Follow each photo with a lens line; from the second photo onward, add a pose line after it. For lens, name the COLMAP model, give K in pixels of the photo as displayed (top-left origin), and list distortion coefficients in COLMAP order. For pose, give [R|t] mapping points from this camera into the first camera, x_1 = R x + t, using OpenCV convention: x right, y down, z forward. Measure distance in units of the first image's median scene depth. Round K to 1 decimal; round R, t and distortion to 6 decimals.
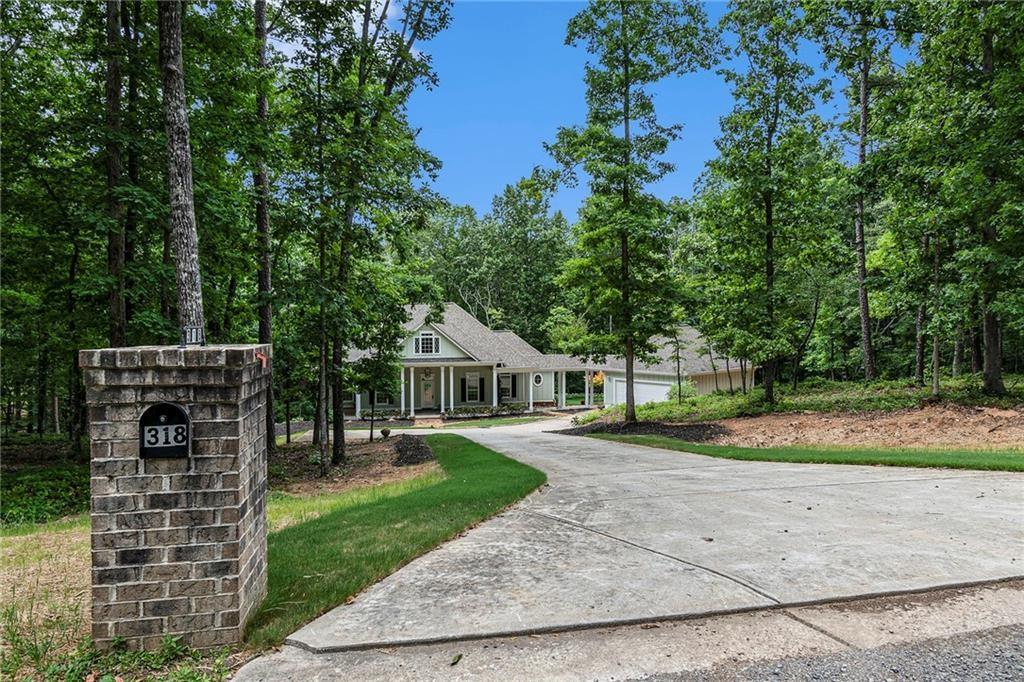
lens RADIAL K [[631.7, 0, 512.0], [0, 631.7, 341.0], [0, 0, 1]] dist [-0.005145, -0.001819]
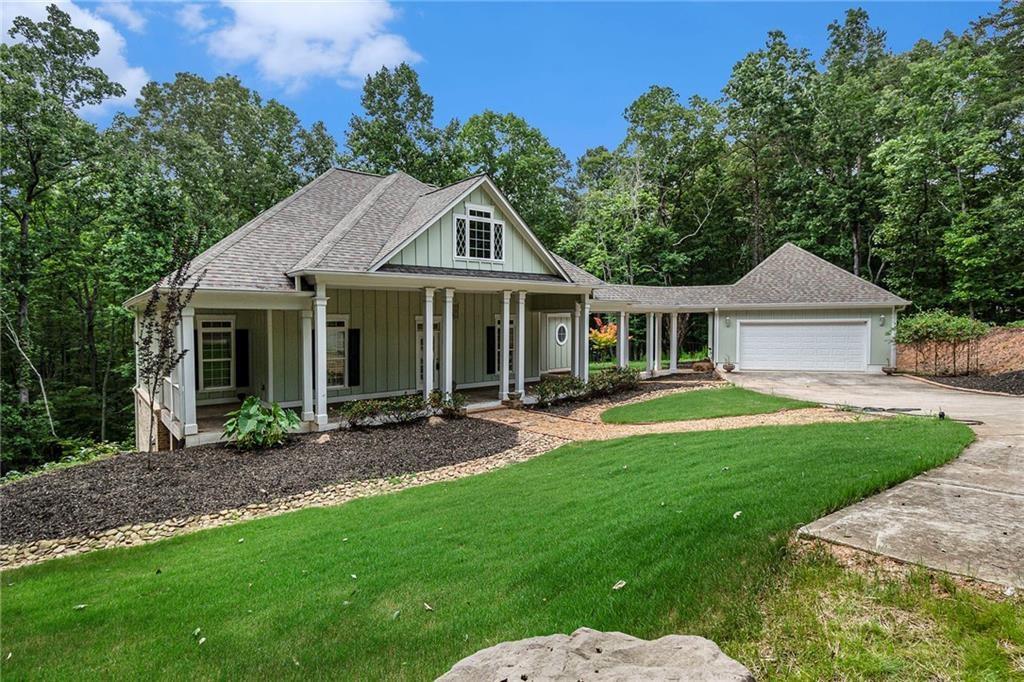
lens RADIAL K [[526.3, 0, 512.0], [0, 526.3, 341.0], [0, 0, 1]] dist [-0.003670, -0.000879]
pose [[0.849395, -0.015783, 0.527521, -0.303239], [0.015857, 0.999865, 0.004383, 0.074007], [-0.527519, 0.004642, 0.849531, 0.682526]]
